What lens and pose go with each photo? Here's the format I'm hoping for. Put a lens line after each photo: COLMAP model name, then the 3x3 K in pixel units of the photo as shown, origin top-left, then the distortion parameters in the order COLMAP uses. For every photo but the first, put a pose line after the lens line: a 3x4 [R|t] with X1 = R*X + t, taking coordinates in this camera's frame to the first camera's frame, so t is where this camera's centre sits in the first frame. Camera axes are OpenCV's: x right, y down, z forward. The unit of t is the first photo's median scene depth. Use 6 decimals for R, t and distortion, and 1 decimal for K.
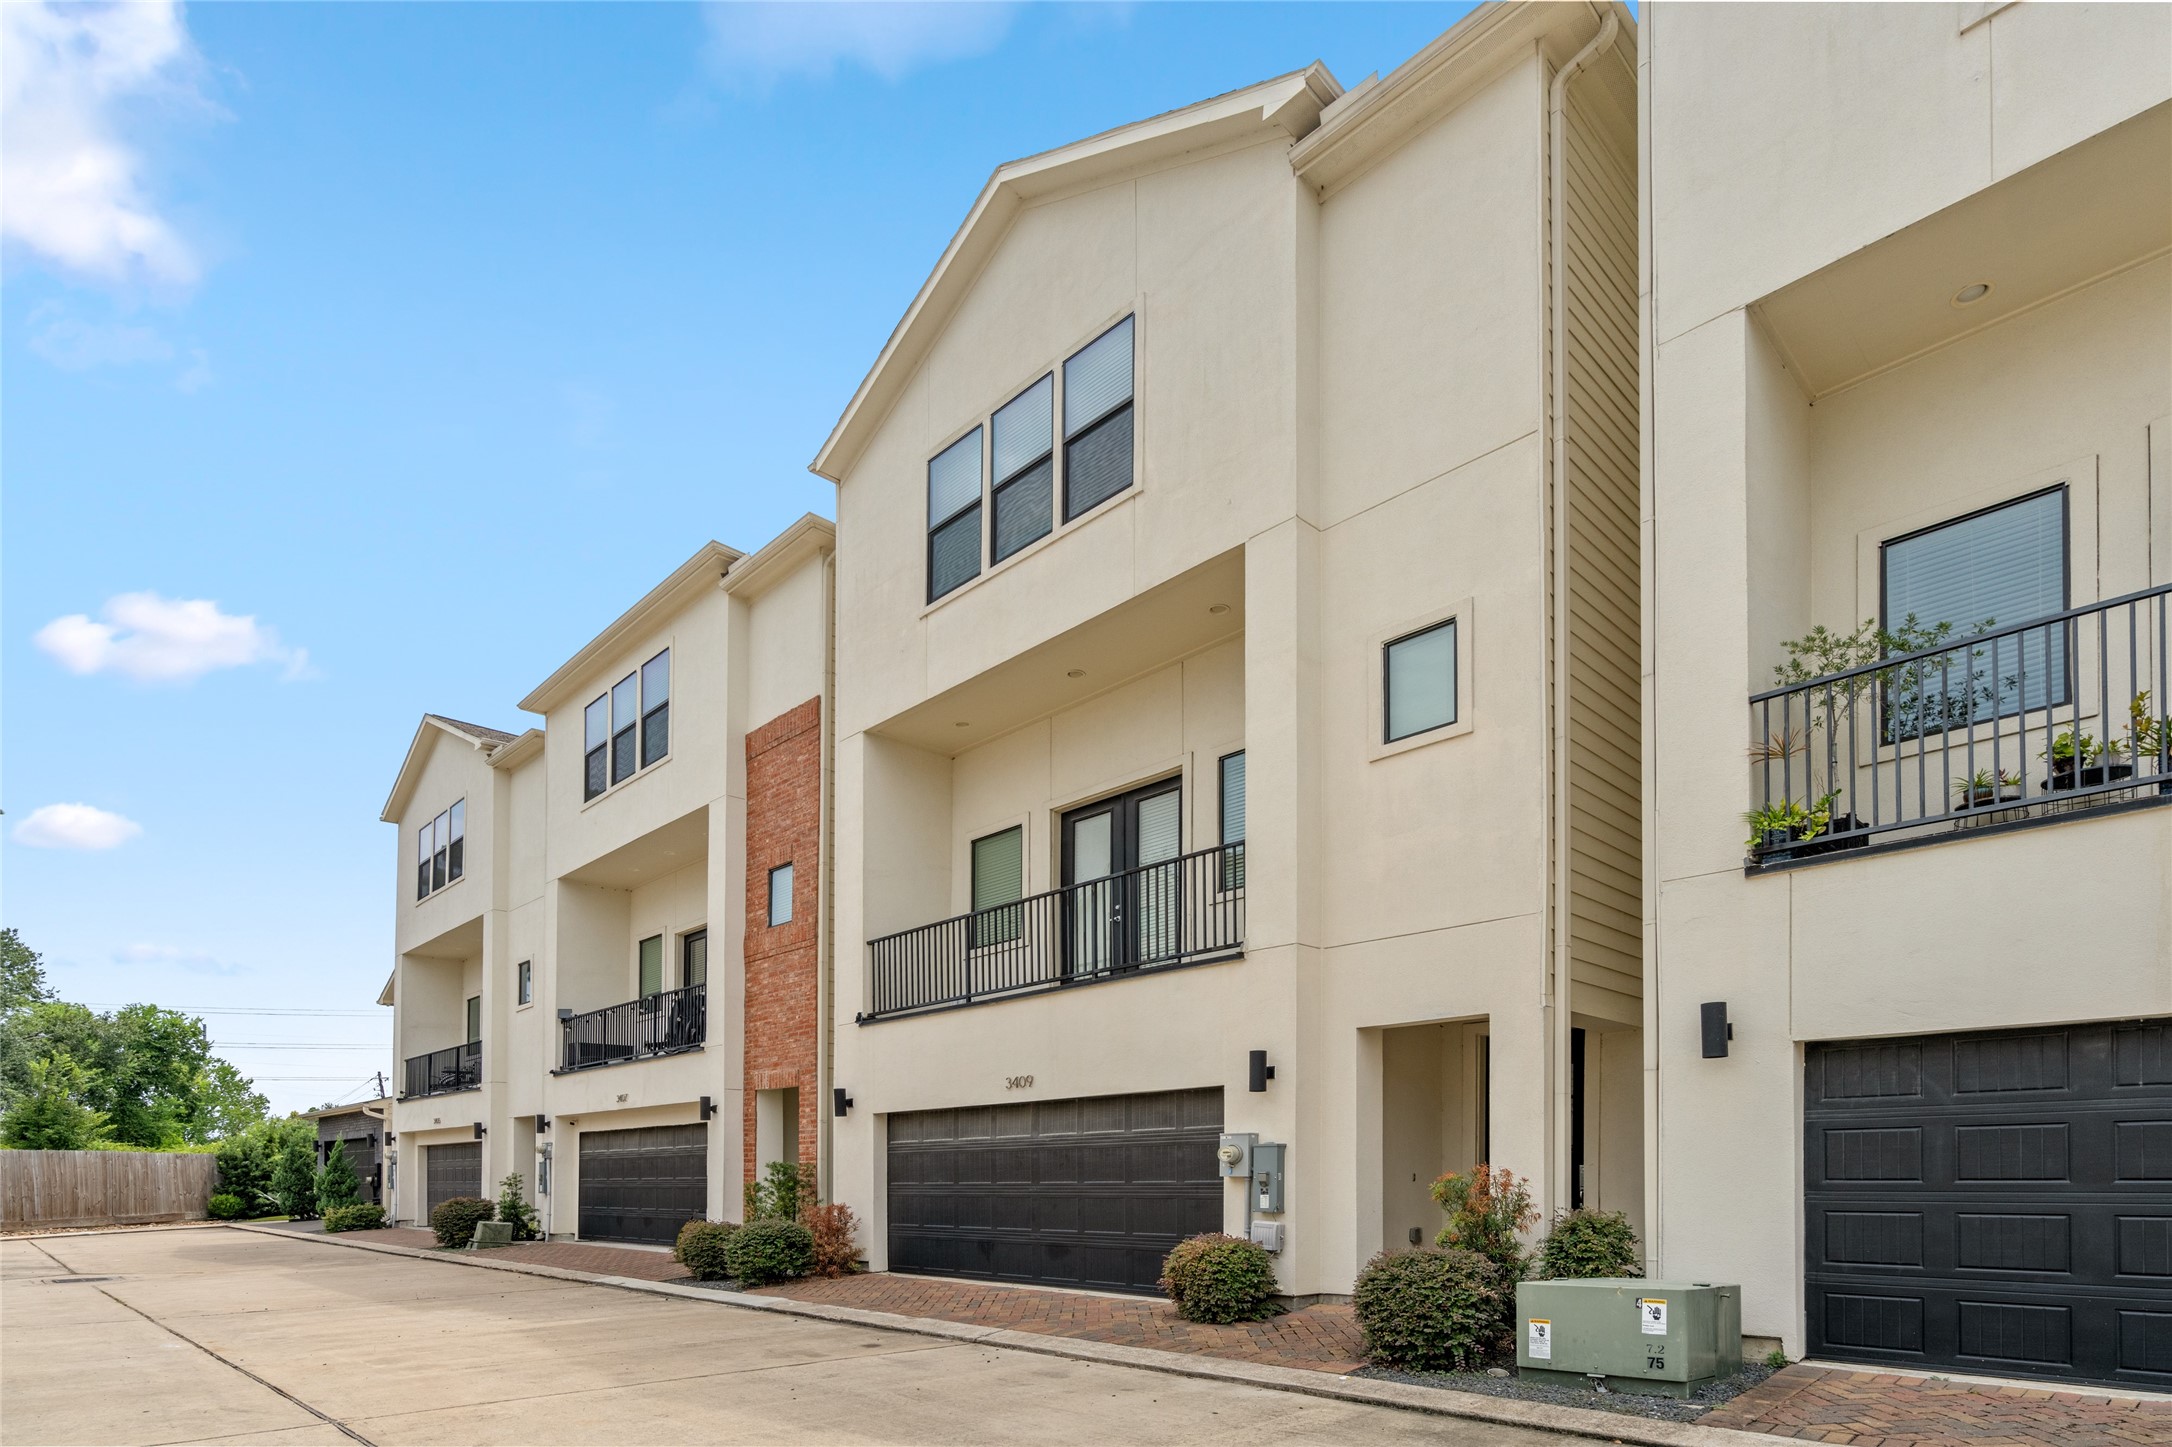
lens RADIAL K [[1015.0, 0, 1089.2], [0, 1015.0, 631.0], [0, 0, 1]] dist [0.001764, -0.000019]
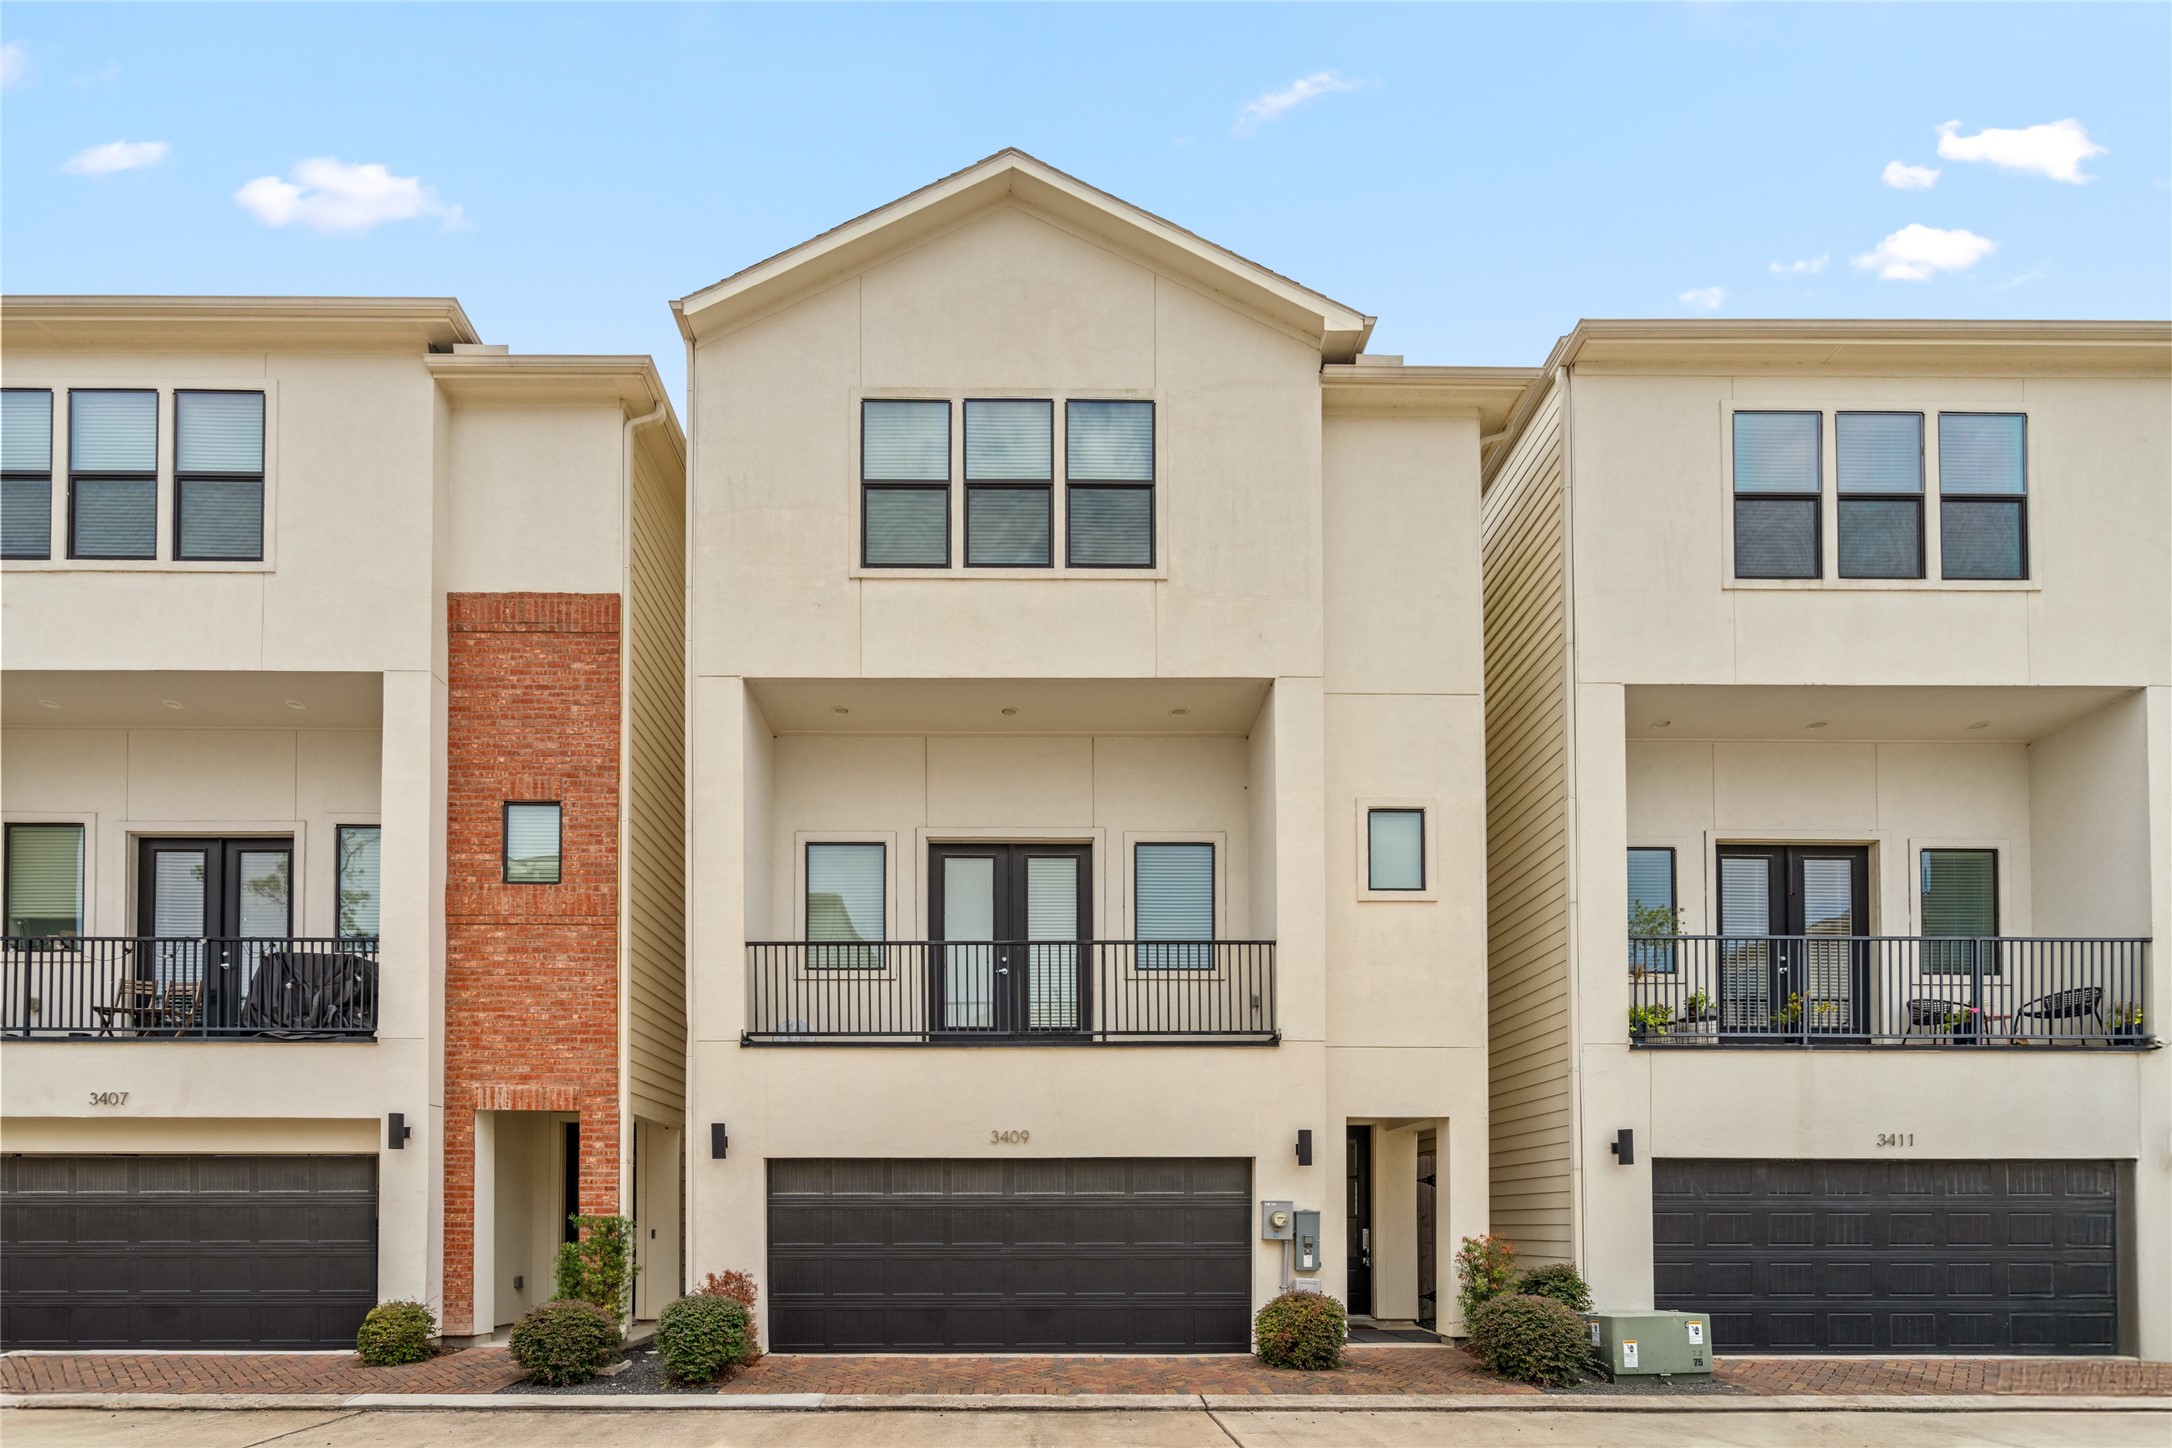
lens RADIAL K [[996.5, 0, 1081.4], [0, 996.5, 710.5], [0, 0, 1]] dist [0.001979, -0.000058]
pose [[0.669134, 0.349650, 0.655747, -0.639266], [-0.357036, 0.925144, -0.128970, 0.150542], [-0.651755, -0.147827, 0.743883, 0.283817]]
